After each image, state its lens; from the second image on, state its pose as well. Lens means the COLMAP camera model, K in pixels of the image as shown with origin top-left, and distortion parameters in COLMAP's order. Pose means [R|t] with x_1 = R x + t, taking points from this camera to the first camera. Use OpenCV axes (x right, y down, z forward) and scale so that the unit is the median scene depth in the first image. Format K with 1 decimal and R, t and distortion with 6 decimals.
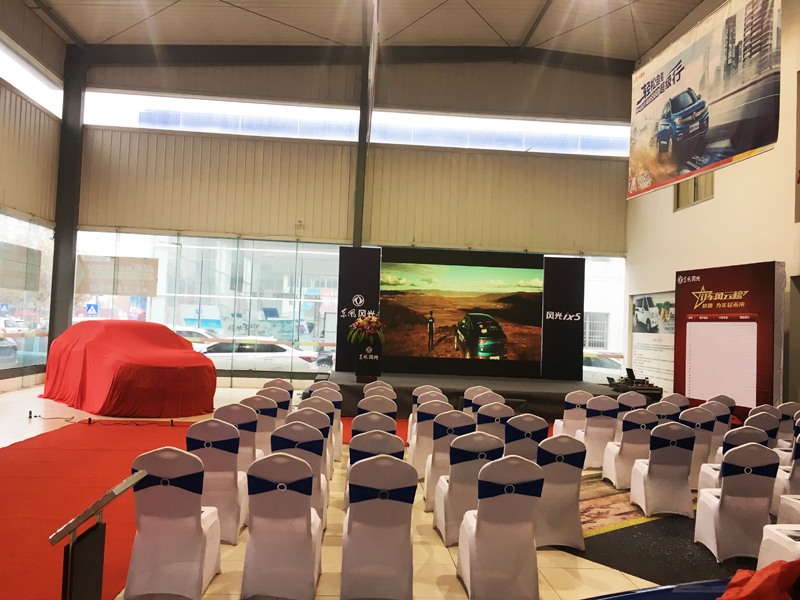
lens RADIAL K [[671.3, 0, 394.9], [0, 671.3, 295.1], [0, 0, 1]] dist [0.061432, -0.055491]
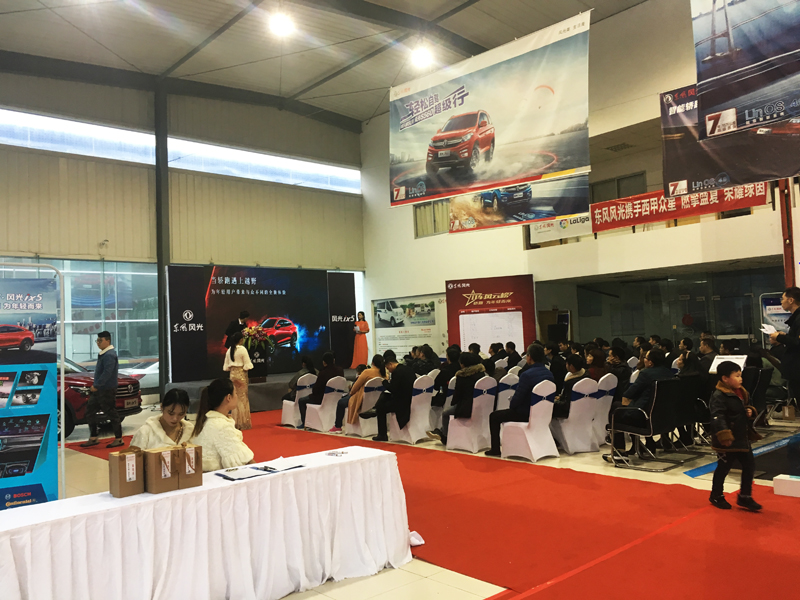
lens RADIAL K [[671.3, 0, 399.5], [0, 671.3, 302.8], [0, 0, 1]] dist [0.061432, -0.055491]
pose [[0.785895, -0.045146, 0.616710, -0.447961], [0.047547, 0.998790, 0.012526, -0.009506], [-0.616529, 0.019479, 0.787091, -0.065150]]
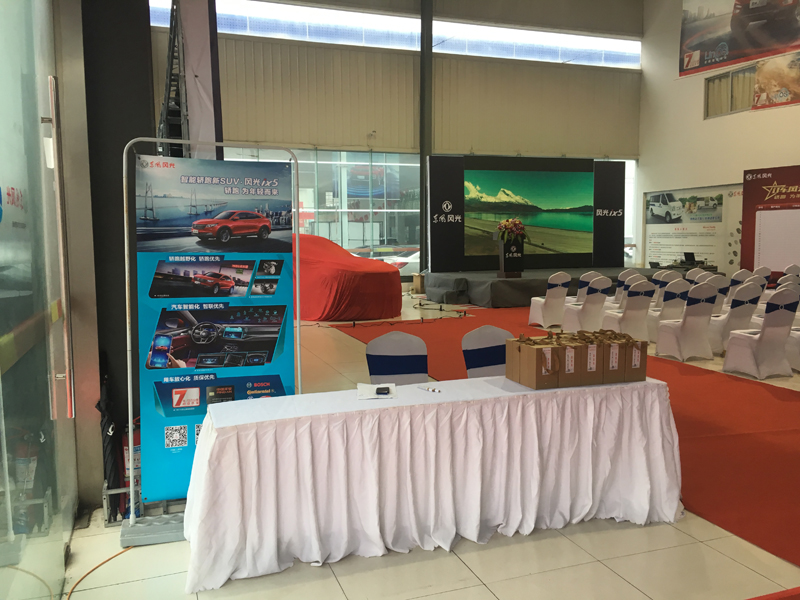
lens RADIAL K [[671.3, 0, 397.1], [0, 671.3, 296.9], [0, 0, 1]] dist [0.061432, -0.055491]
pose [[0.960715, -0.075020, 0.267206, -0.424508], [0.036813, 0.988713, 0.145228, -0.007938], [-0.275085, -0.129686, 0.952633, -0.028881]]
